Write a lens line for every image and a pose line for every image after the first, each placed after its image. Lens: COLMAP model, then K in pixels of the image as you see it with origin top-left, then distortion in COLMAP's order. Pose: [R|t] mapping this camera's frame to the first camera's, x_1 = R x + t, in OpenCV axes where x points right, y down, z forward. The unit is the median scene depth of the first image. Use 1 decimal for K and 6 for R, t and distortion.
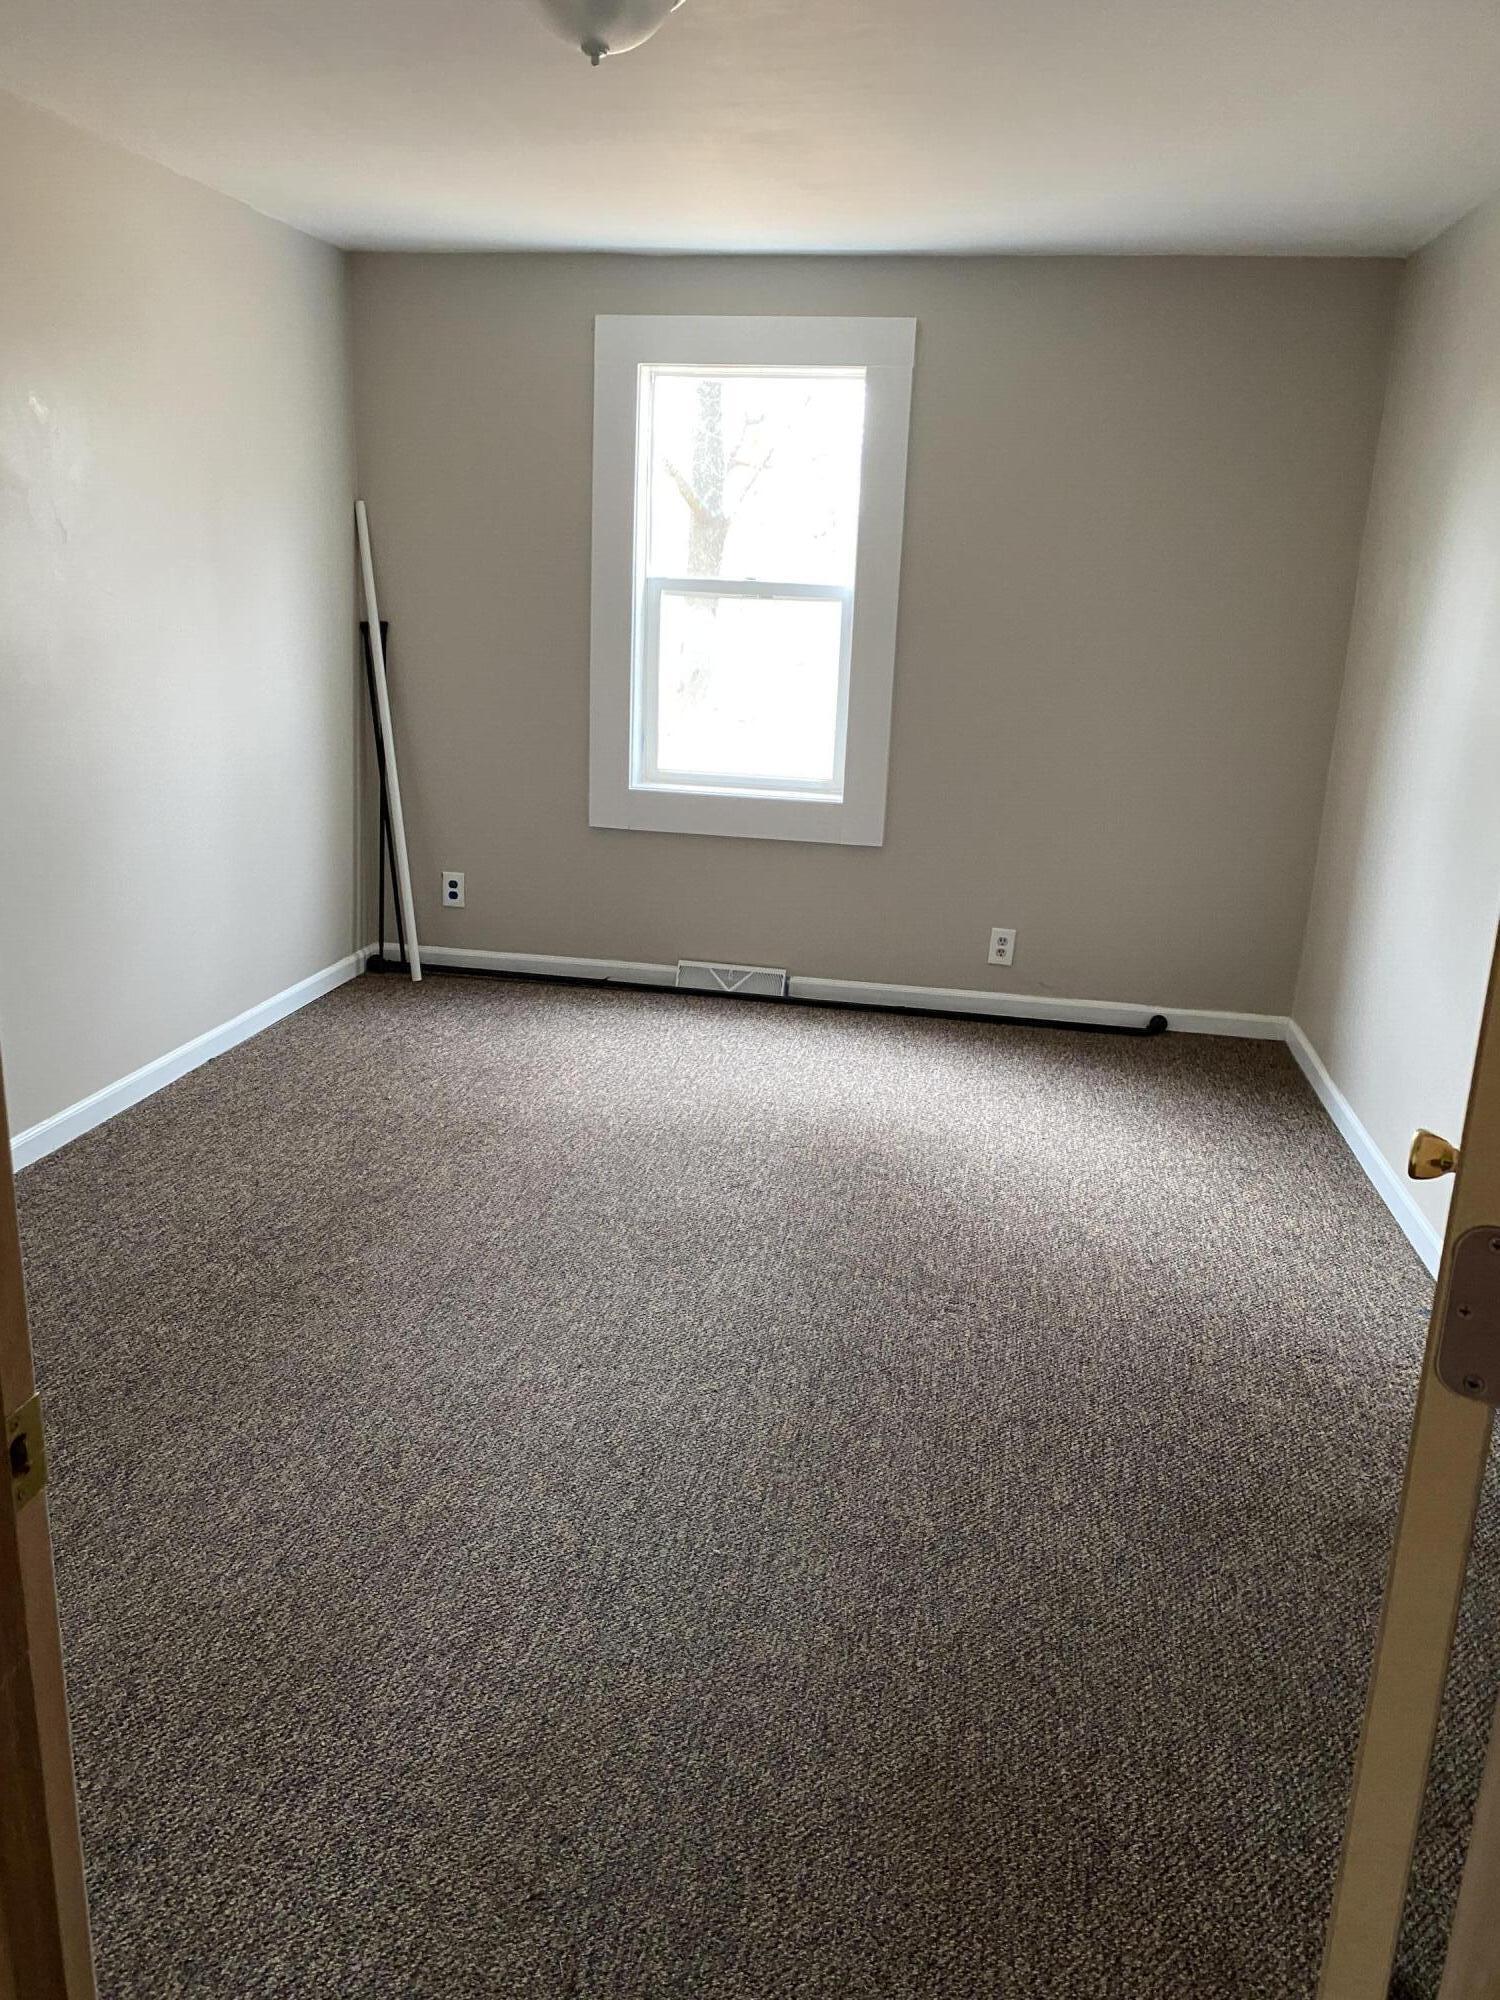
lens RADIAL K [[1524.8, 0, 755.7], [0, 1524.8, 1010.0], [0, 0, 1]] dist [0.044856, -0.057411]
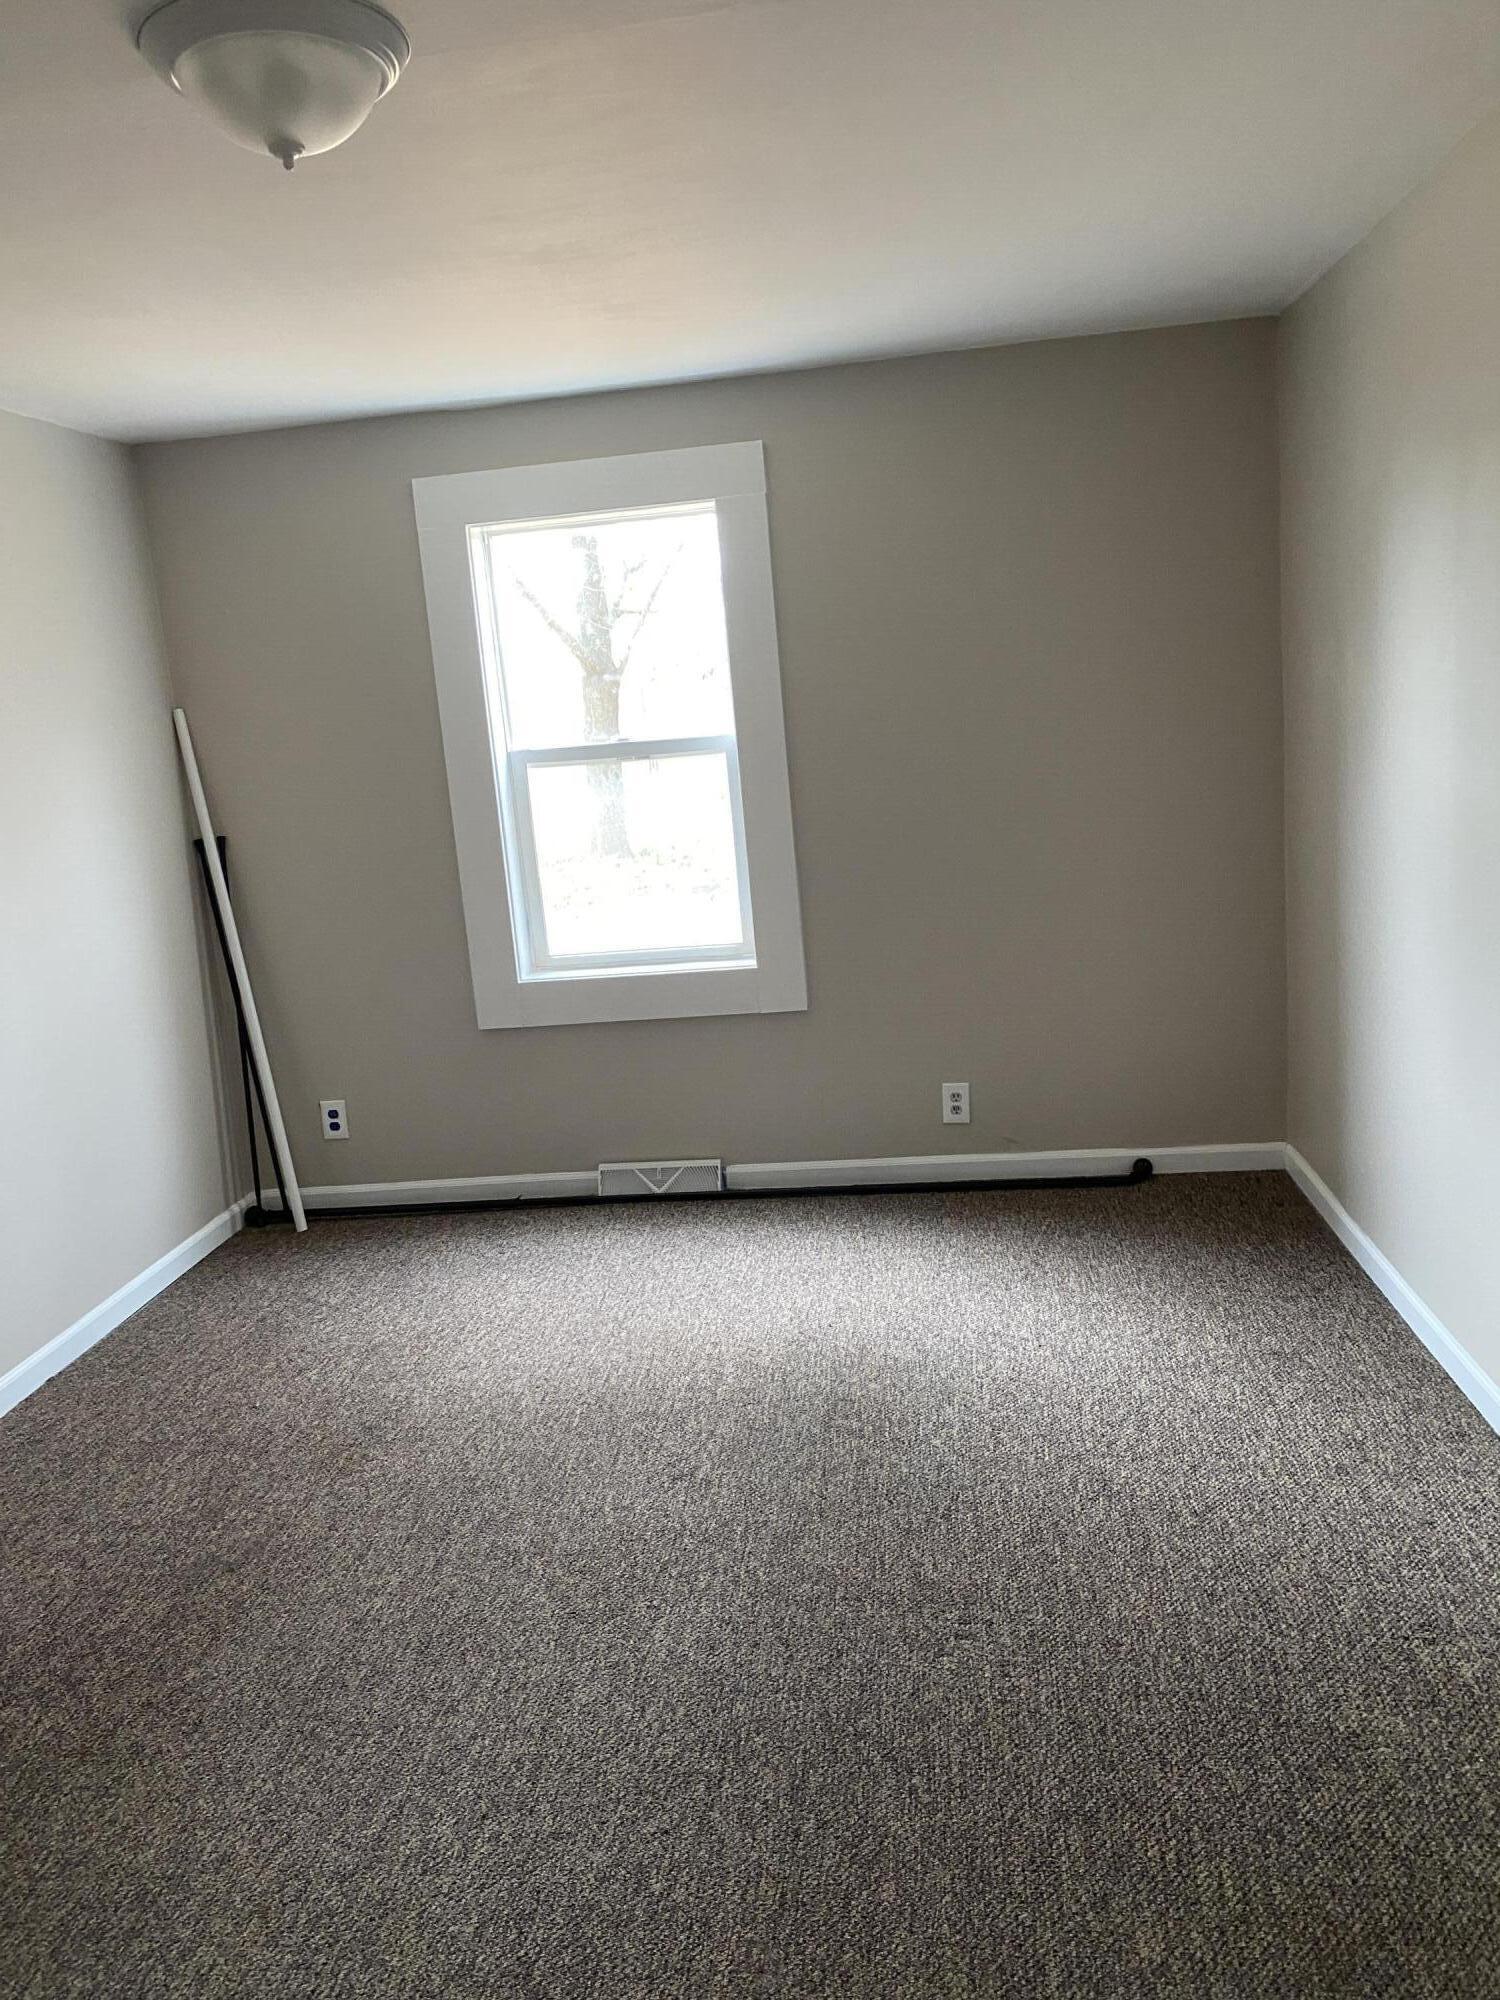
lens RADIAL K [[1524.8, 0, 762.9], [0, 1524.8, 993.5], [0, 0, 1]] dist [0.044856, -0.057411]
pose [[0.990486, -0.131742, 0.039761, 0.029815], [0.134787, 0.987020, -0.087321, -0.055640], [-0.027741, 0.091849, 0.995386, 0.146010]]
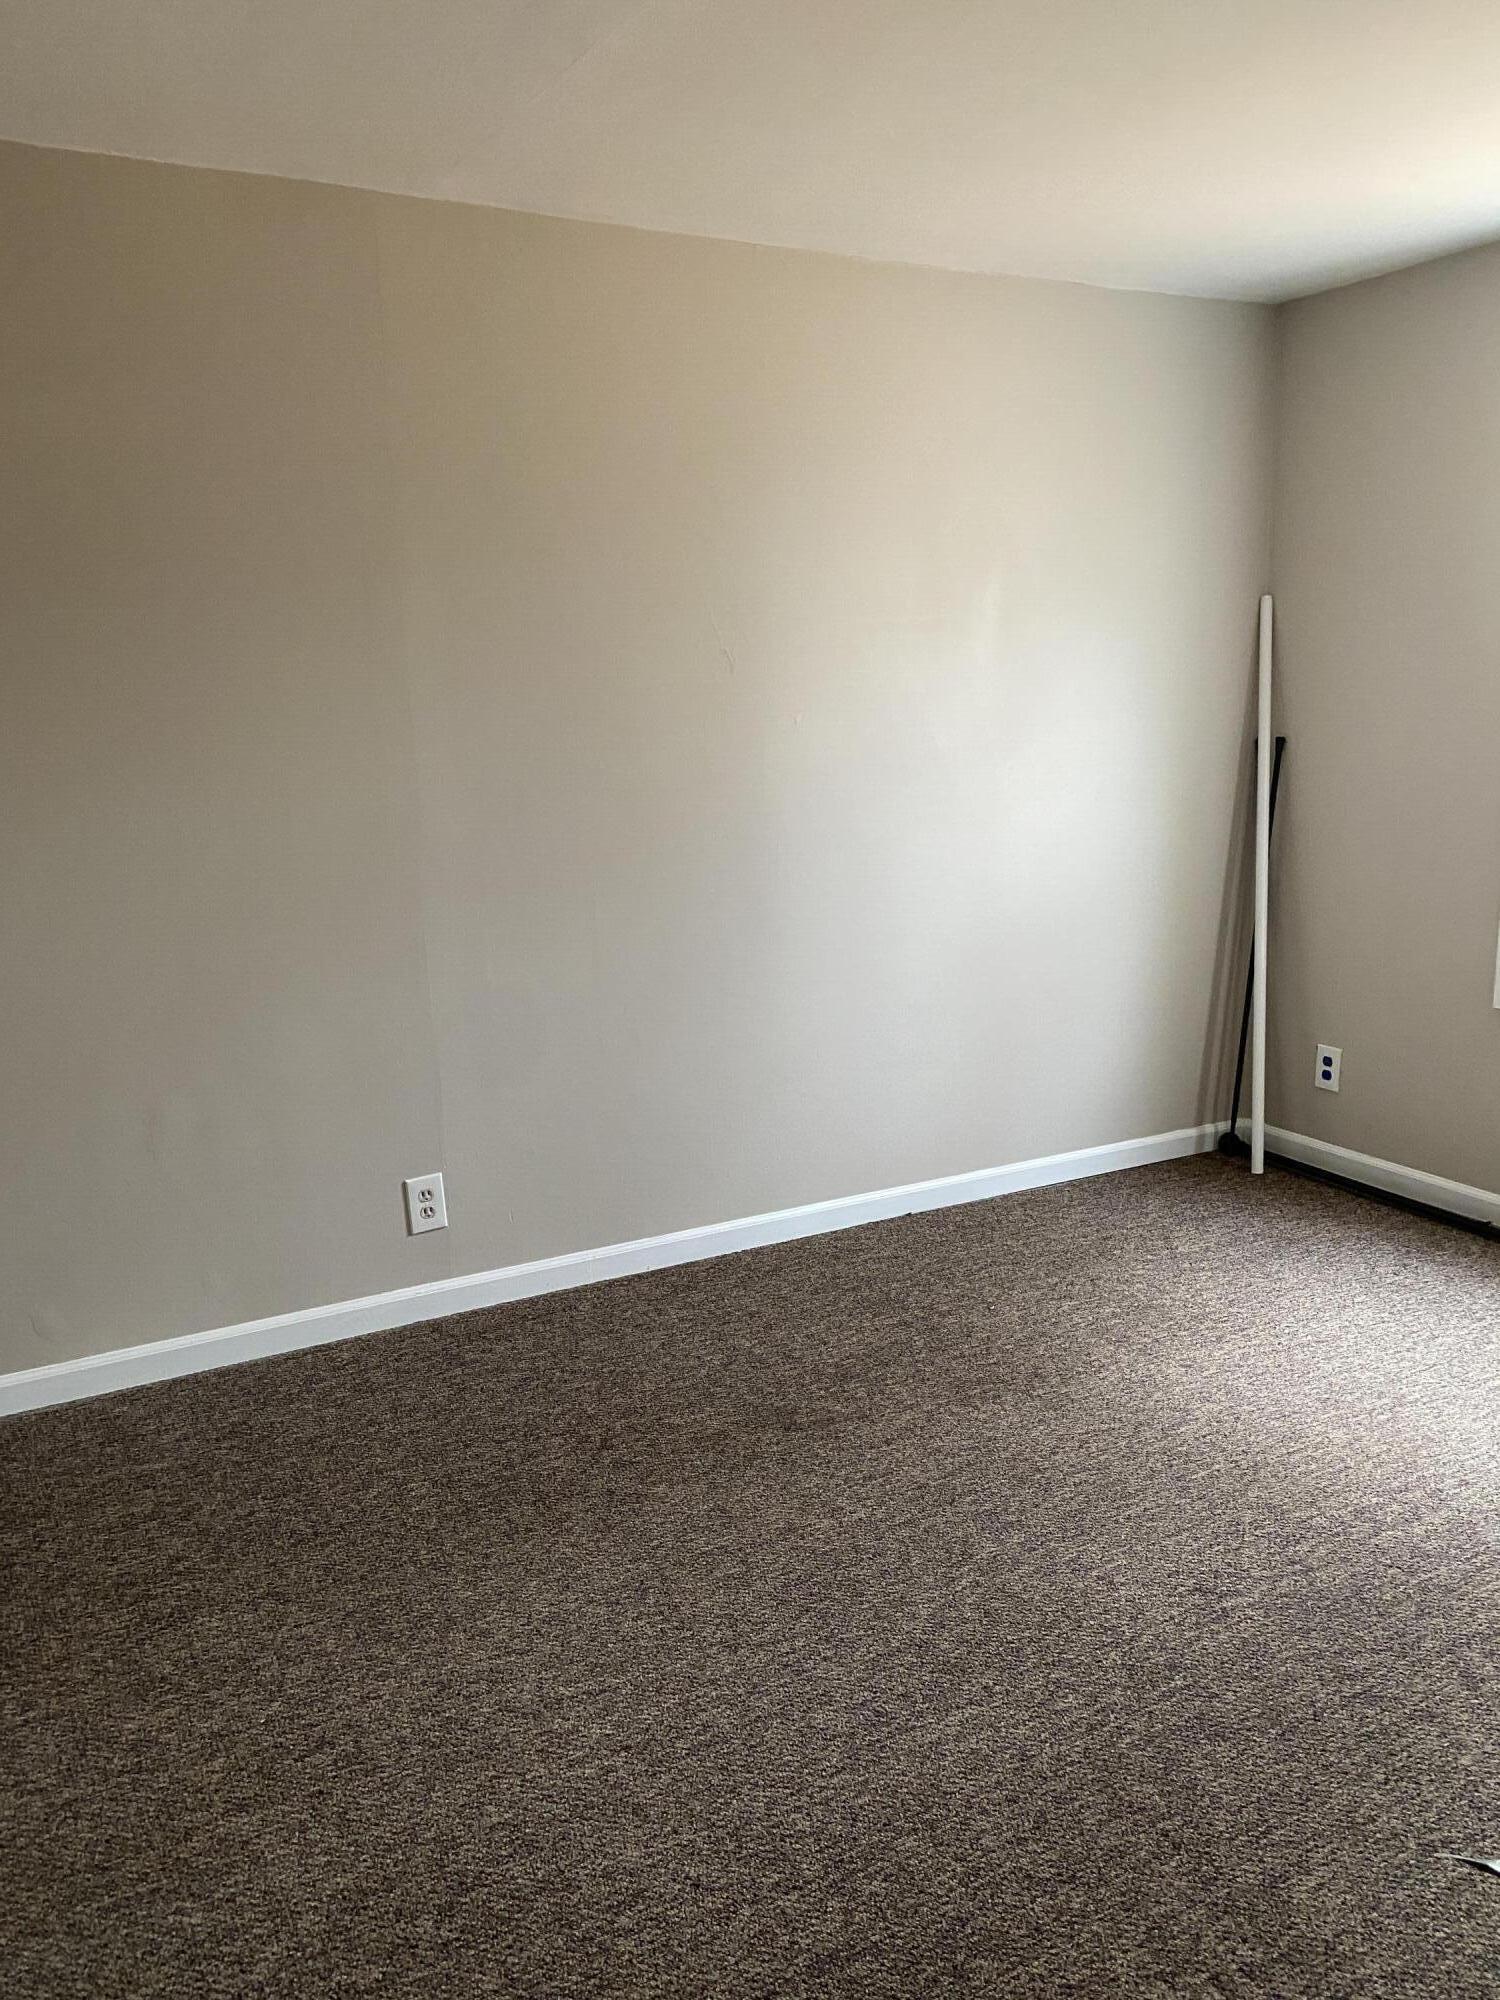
lens RADIAL K [[1524.8, 0, 752.0], [0, 1524.8, 995.2], [0, 0, 1]] dist [0.044856, -0.057411]
pose [[0.620085, 0.106258, -0.777305, 0.311698], [-0.170039, 0.985437, -0.000937, -0.088844], [0.765886, 0.132754, 0.629123, 0.373166]]
